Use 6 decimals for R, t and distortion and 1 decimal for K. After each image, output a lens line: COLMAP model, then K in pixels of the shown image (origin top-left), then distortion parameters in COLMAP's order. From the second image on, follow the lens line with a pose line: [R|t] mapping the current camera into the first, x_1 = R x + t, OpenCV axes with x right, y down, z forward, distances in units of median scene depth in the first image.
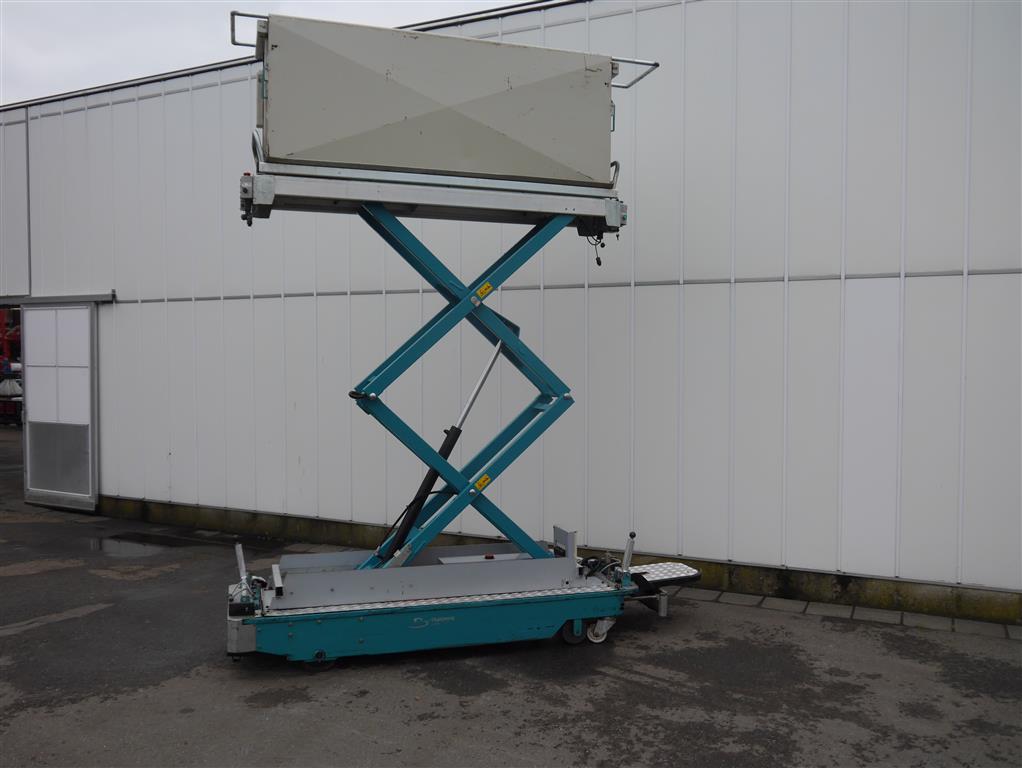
lens RADIAL K [[870.4, 0, 511.0], [0, 870.4, 384.0], [0, 0, 1]] dist [-0.007078, -0.008701]
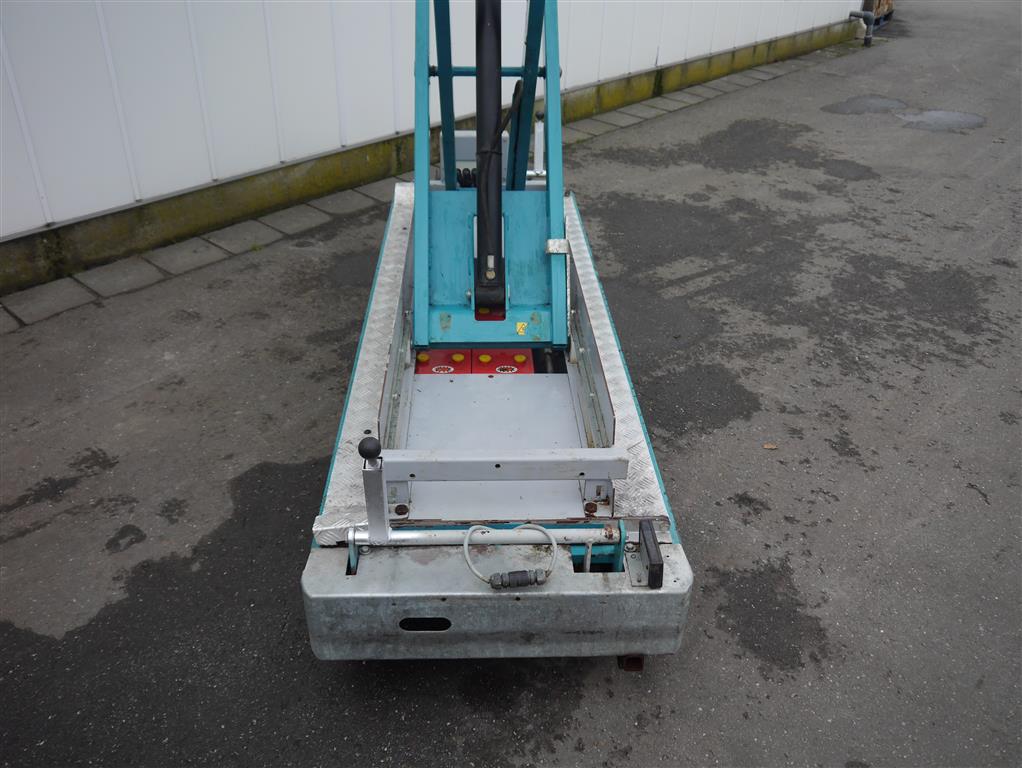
lens RADIAL K [[842.2, 0, 511.0], [0, 842.2, 384.0], [0, 0, 1]] dist [-0.036261, 0.016670]
pose [[0.261219, -0.507177, 0.821301, -0.552625], [0.003821, 0.851380, 0.524536, 0.013456], [-0.965272, -0.133881, 0.224334, 0.943259]]
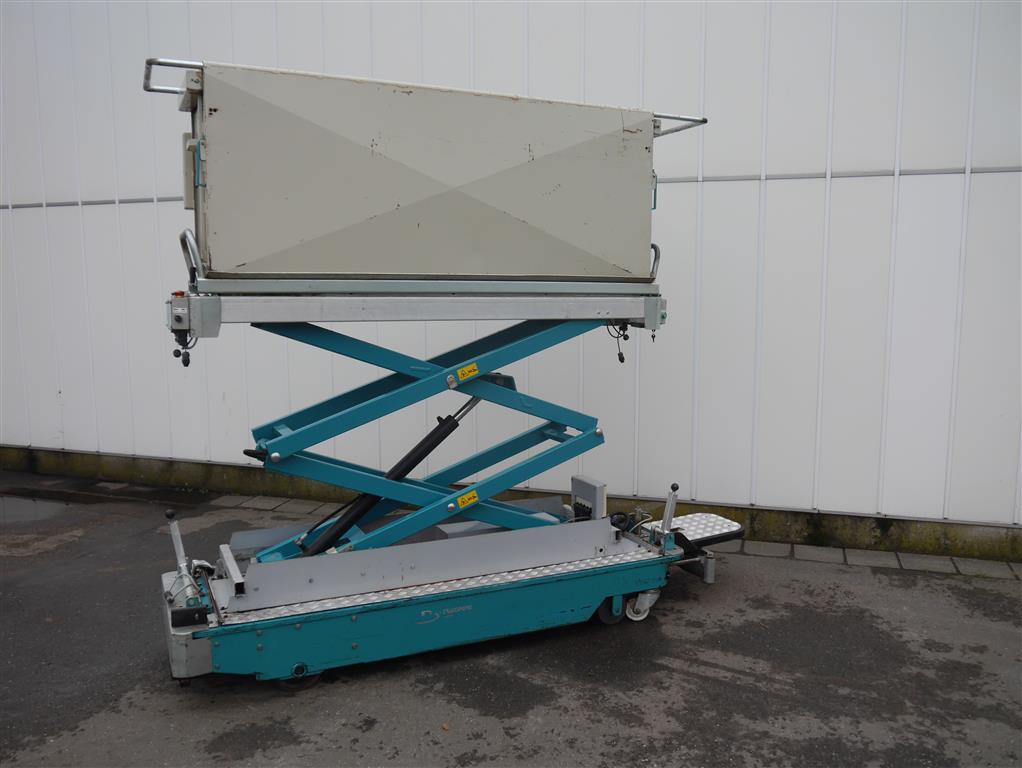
lens RADIAL K [[842.2, 0, 511.0], [0, 842.2, 384.0], [0, 0, 1]] dist [-0.036261, 0.016670]
pose [[0.991076, -0.020744, 0.131678, -0.126091], [0.008519, 0.995654, 0.092736, 0.003580], [-0.133029, -0.090786, 0.986945, 0.281519]]
